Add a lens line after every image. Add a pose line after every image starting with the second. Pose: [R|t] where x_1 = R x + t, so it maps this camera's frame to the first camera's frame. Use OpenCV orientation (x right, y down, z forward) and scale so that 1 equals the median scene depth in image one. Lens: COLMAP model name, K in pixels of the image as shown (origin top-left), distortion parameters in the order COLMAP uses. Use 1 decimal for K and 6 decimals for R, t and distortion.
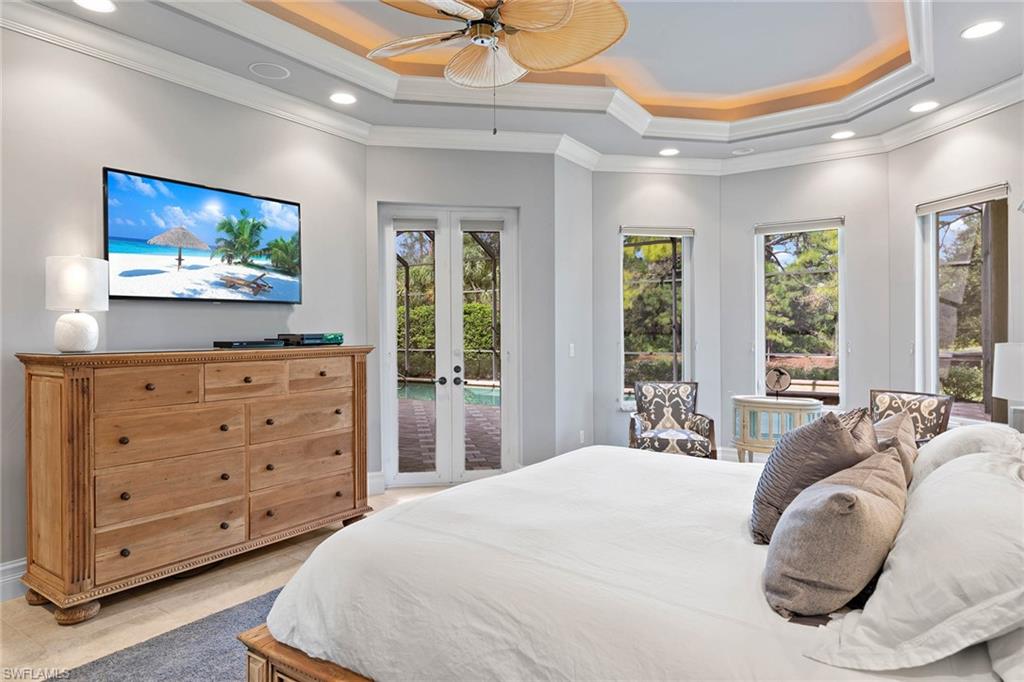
lens RADIAL K [[614.9, 0, 510.9], [0, 614.9, 335.5], [0, 0, 1]] dist [0.004882, 0.000659]
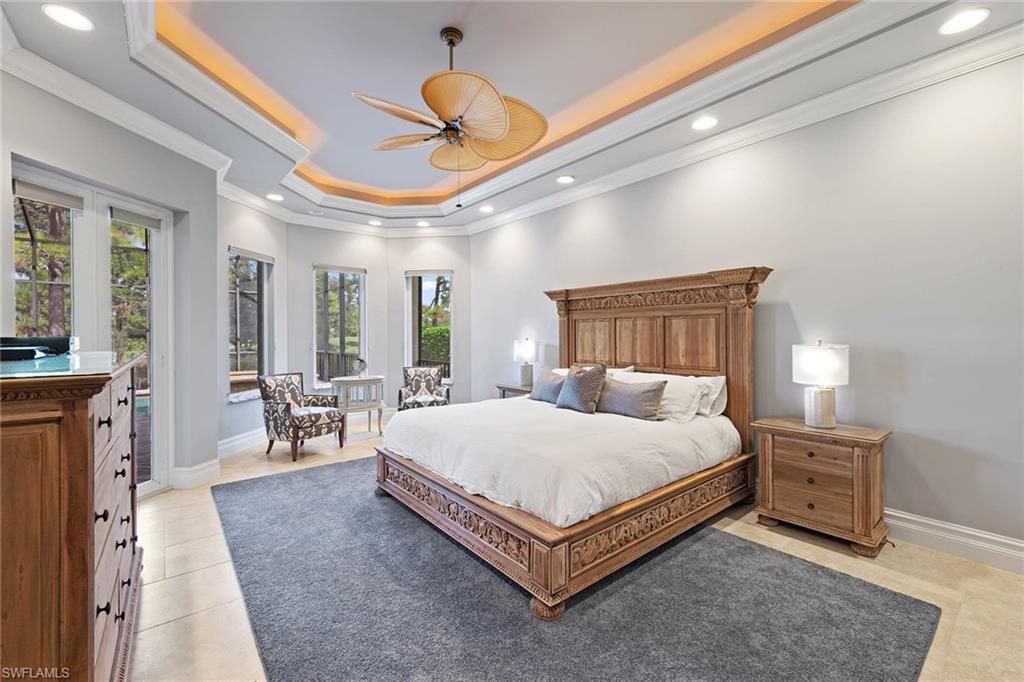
lens RADIAL K [[432.7, 0, 513.3], [0, 432.7, 337.1], [0, 0, 1]] dist [-0.004183, 0.000274]
pose [[0.278802, 0.001878, 0.960347, -0.520767], [0.004378, 0.999985, -0.003227, 0.001899], [-0.960338, 0.005104, 0.278790, 0.287437]]
